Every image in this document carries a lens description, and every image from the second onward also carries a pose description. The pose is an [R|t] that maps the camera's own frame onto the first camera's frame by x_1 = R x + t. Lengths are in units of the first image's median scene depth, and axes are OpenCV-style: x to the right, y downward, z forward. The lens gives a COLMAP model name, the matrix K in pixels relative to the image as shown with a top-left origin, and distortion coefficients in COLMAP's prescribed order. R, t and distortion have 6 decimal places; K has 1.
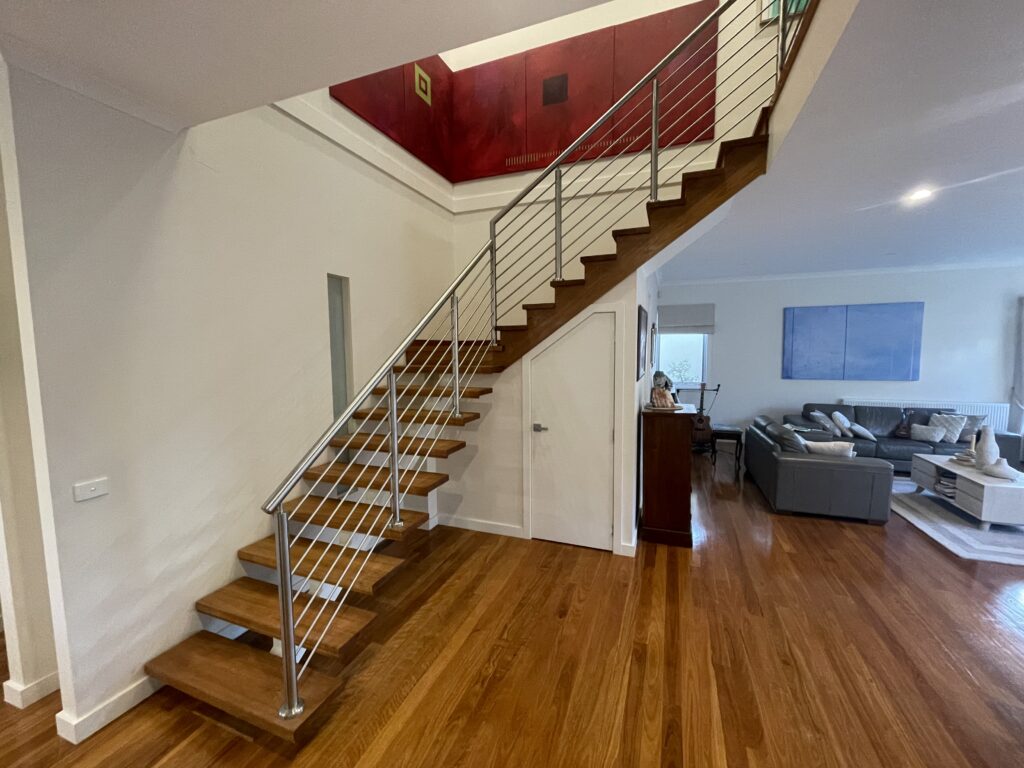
lens RADIAL K [[415.4, 0, 513.7], [0, 415.4, 386.4], [0, 0, 1]] dist [0.003171, 0.000440]
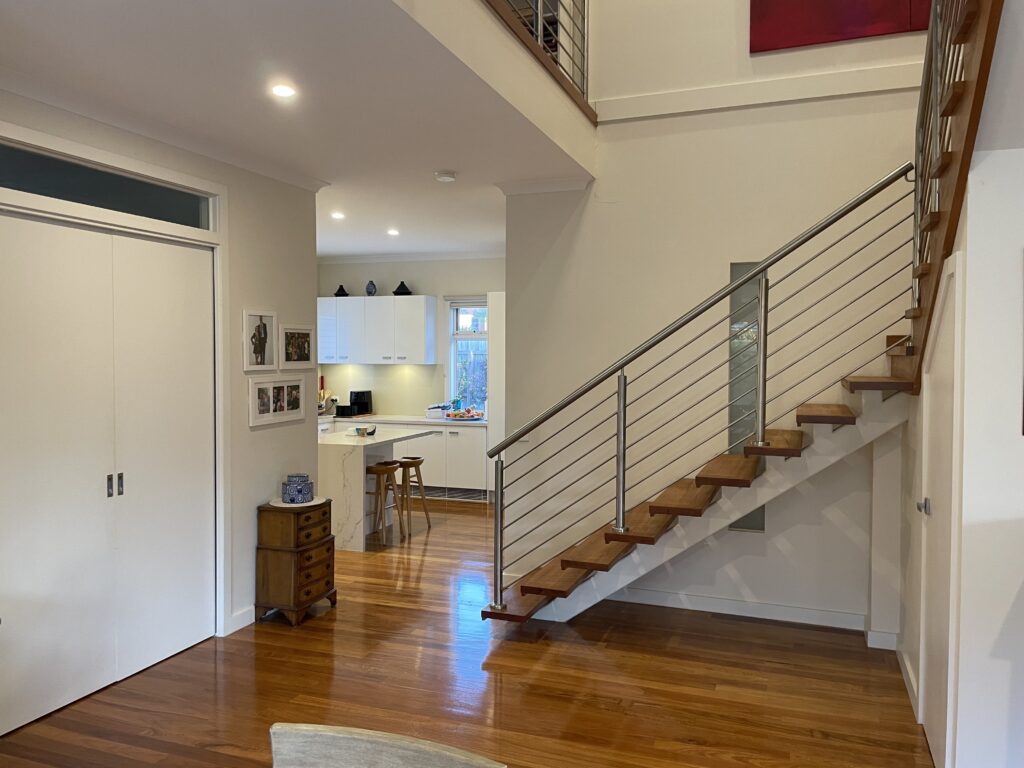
lens RADIAL K [[780.9, 0, 516.2], [0, 780.9, 378.4], [0, 0, 1]] dist [-0.002584, -0.011009]
pose [[0.024491, 0.048309, -0.998532, 0.766010], [-0.096019, 0.994328, 0.045751, -0.042110], [0.995078, 0.094757, 0.028990, 0.344076]]
